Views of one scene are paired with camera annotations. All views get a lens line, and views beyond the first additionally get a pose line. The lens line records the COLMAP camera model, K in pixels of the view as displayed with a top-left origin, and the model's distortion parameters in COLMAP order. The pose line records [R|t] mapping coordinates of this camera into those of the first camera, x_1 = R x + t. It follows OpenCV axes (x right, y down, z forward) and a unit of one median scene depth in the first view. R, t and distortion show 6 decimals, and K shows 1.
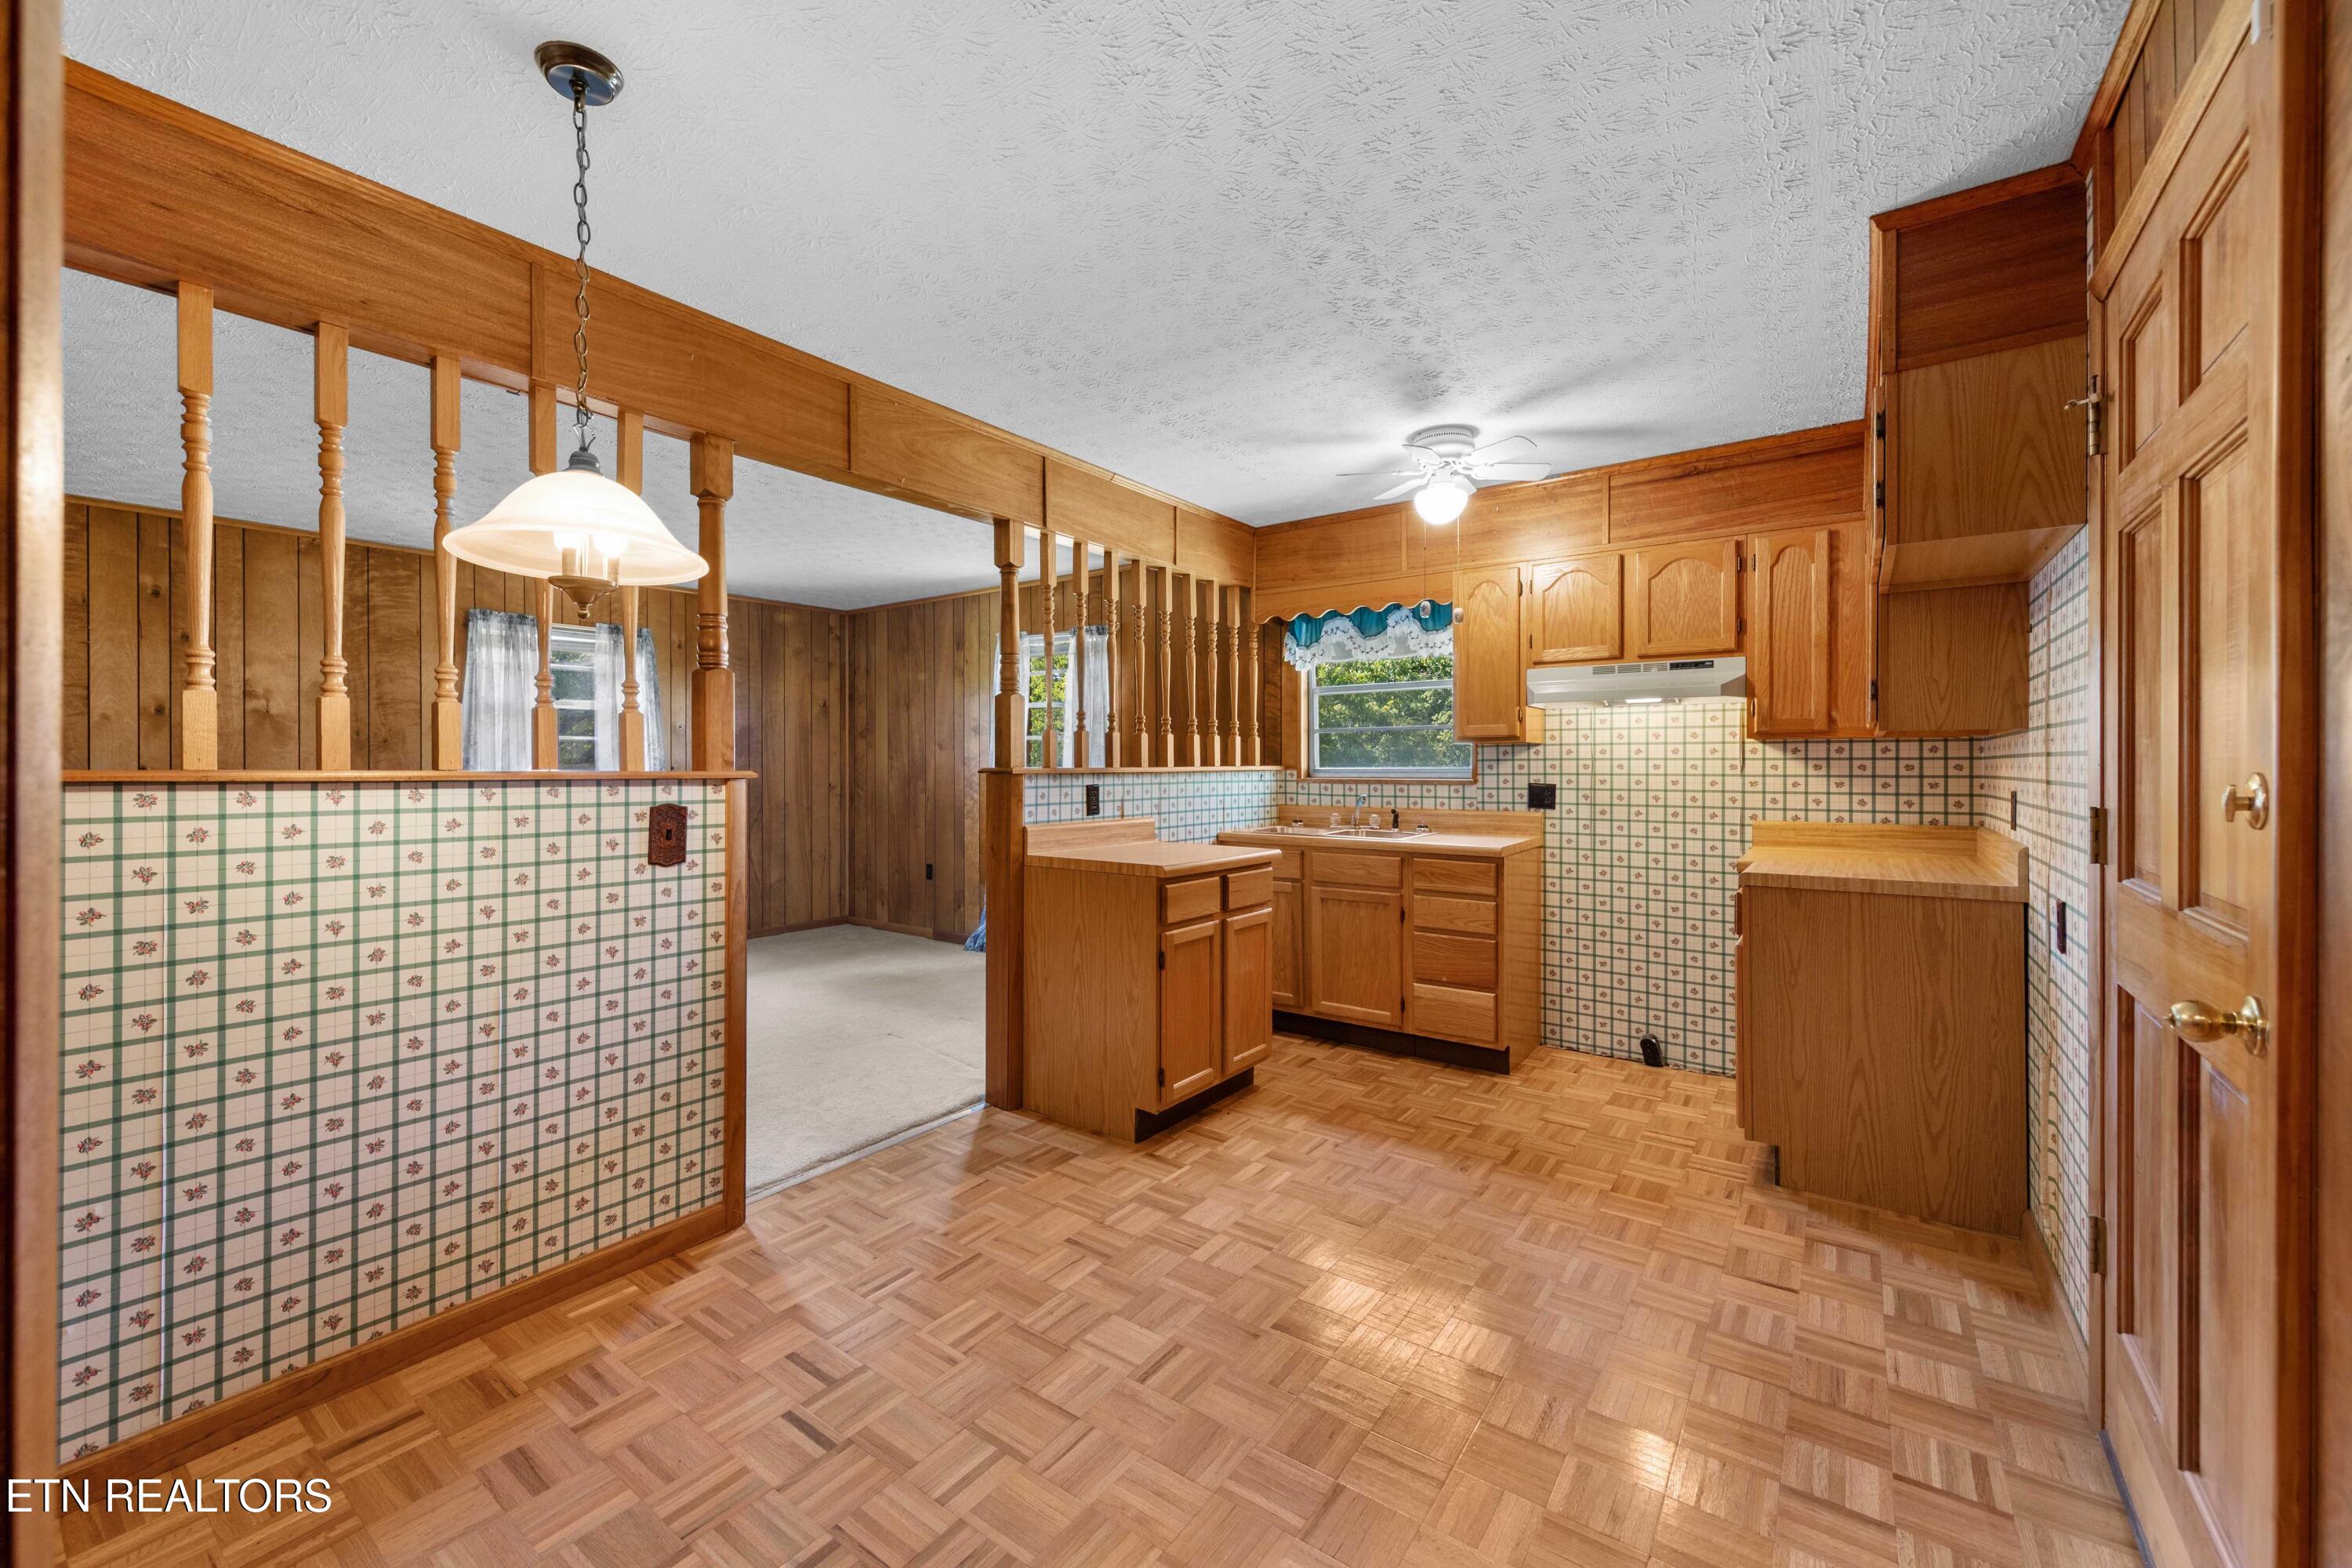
lens RADIAL K [[940.6, 0, 1100.1], [0, 940.6, 758.0], [0, 0, 1]] dist [-0.010093, 0.001001]
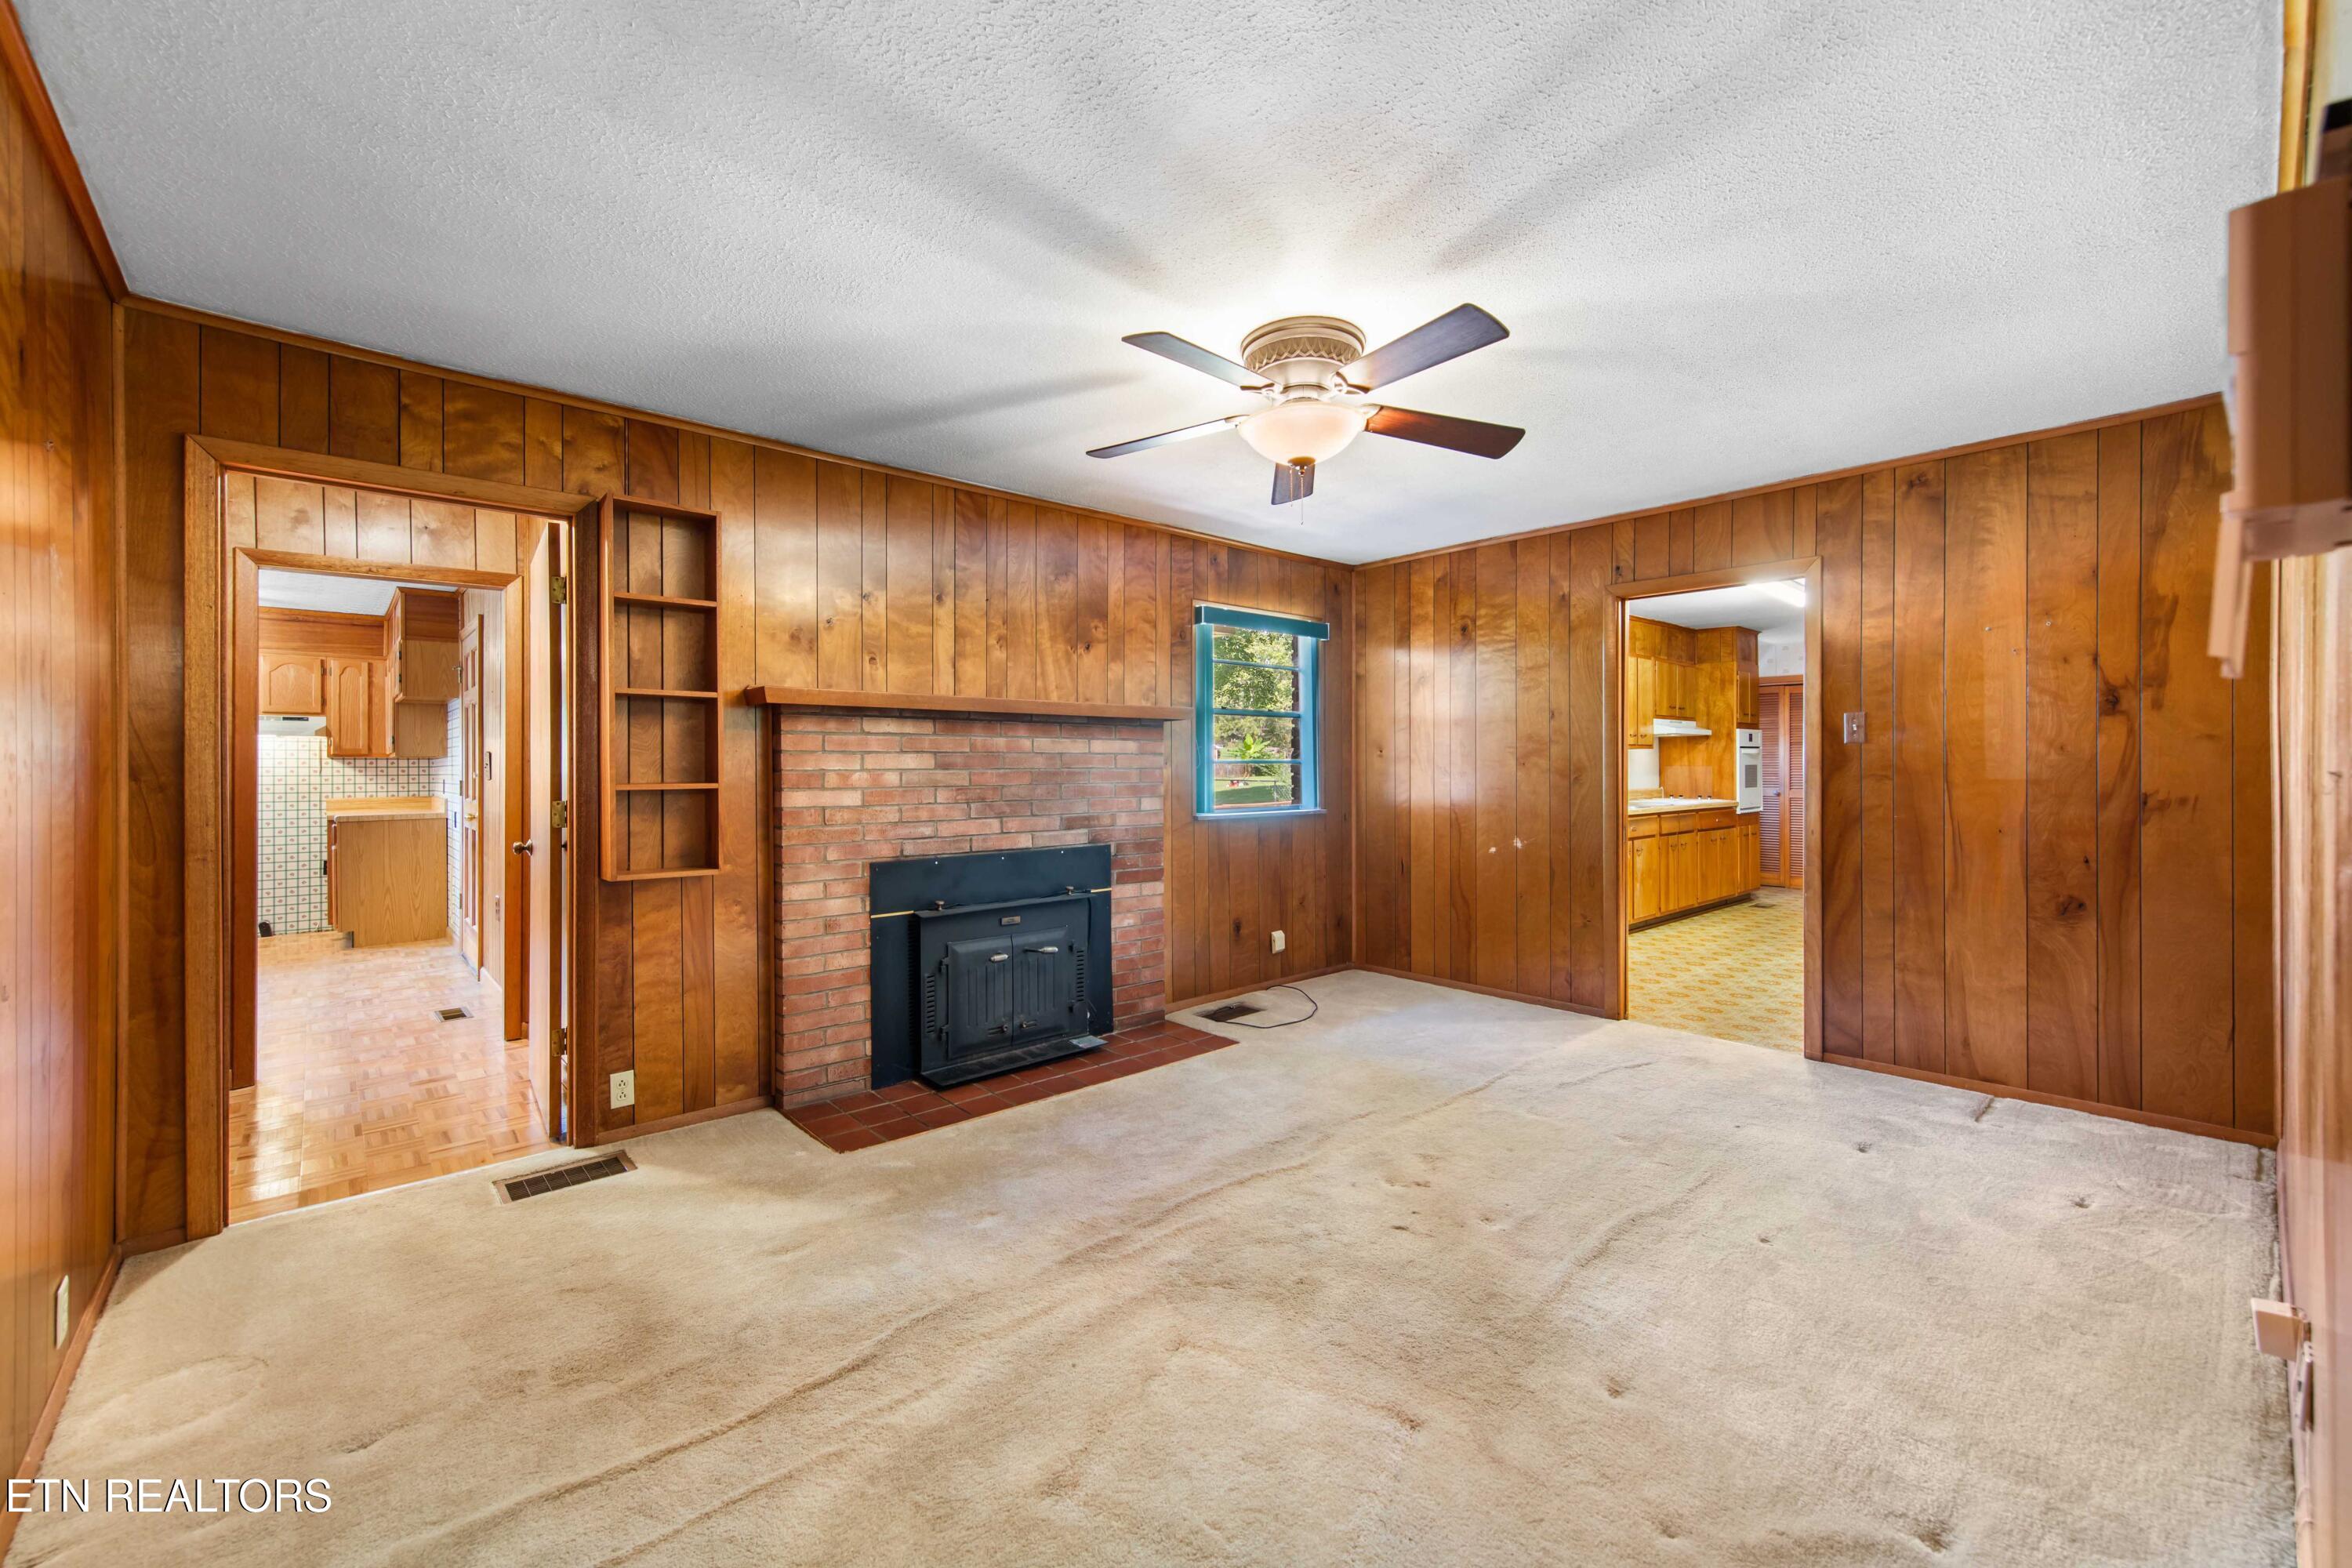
lens RADIAL K [[940.6, 0, 1159.7], [0, 940.6, 769.2], [0, 0, 1]] dist [-0.010093, 0.001001]
pose [[0.159857, -0.000239, 0.987140, -0.998773], [0.000486, 1.000000, 0.000163, 0.005953], [-0.987140, 0.000454, 0.159857, -1.085807]]
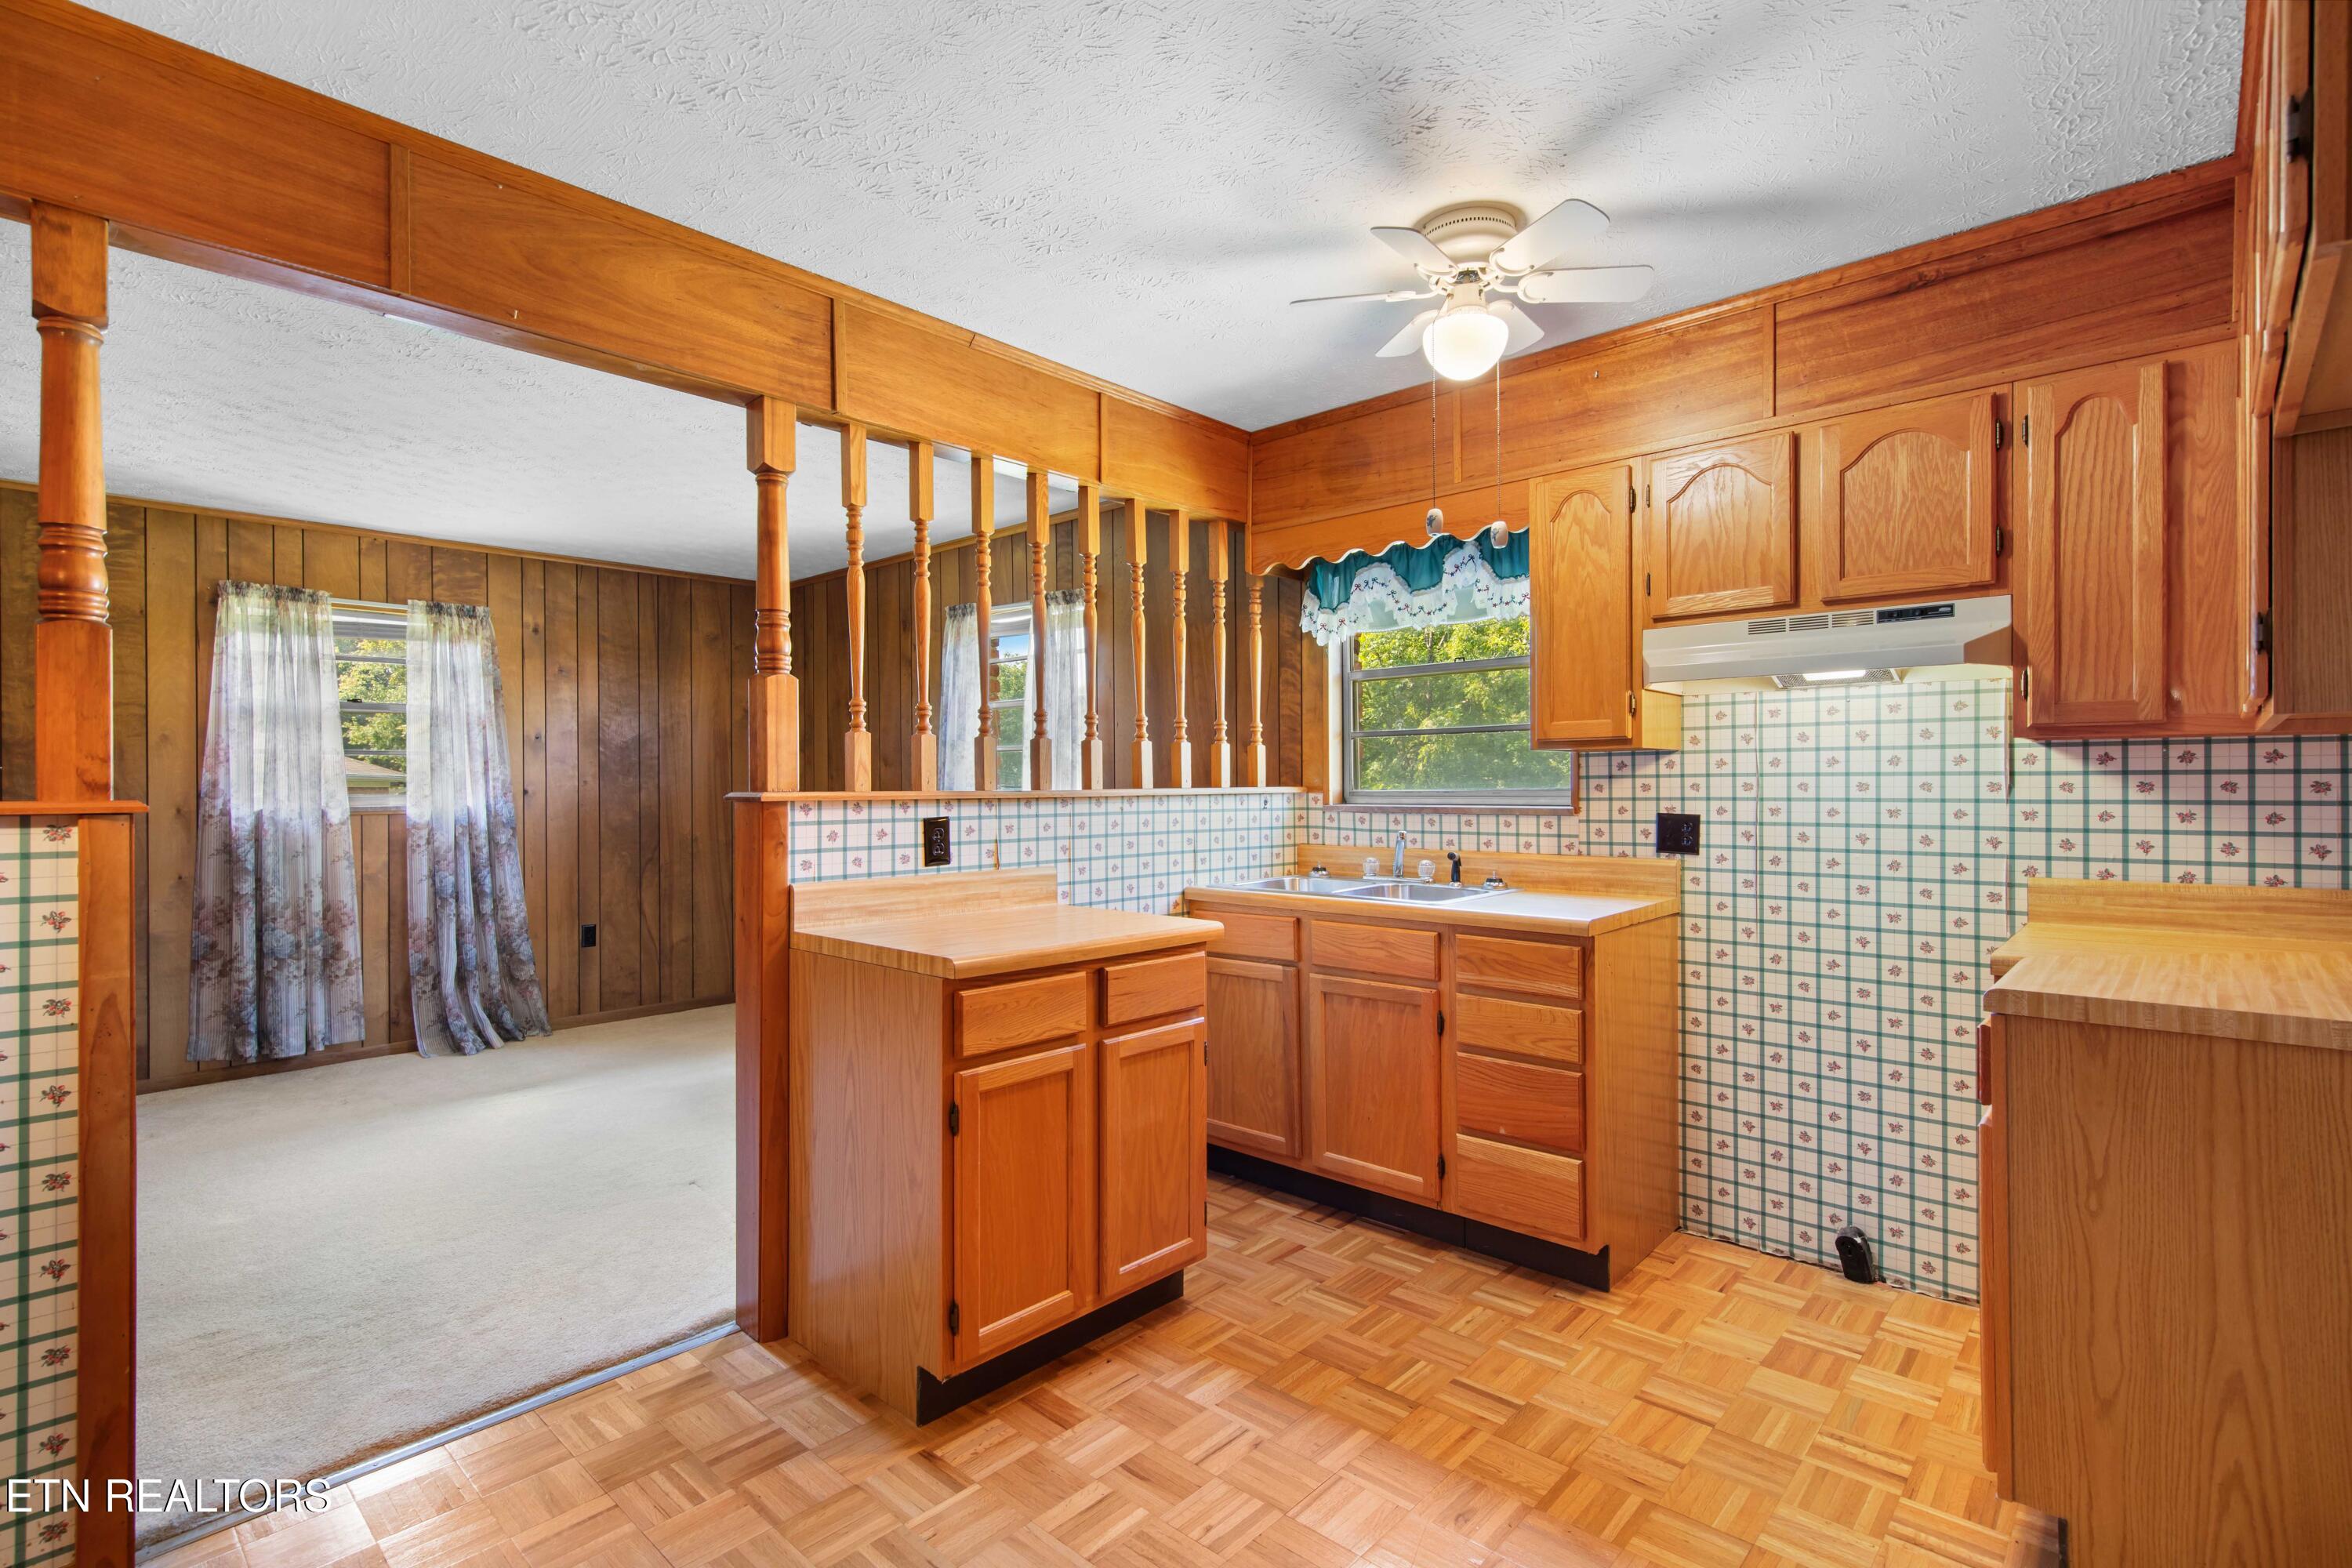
lens RADIAL K [[1113.7, 0, 1159.4], [0, 1113.7, 778.2], [0, 0, 1]] dist [-0.001199, 0.000054]
pose [[0.997190, -0.004261, -0.074789, 0.211949], [0.004275, 0.999991, 0.000018, 0.002135], [0.074788, -0.000338, 0.997199, 0.270314]]
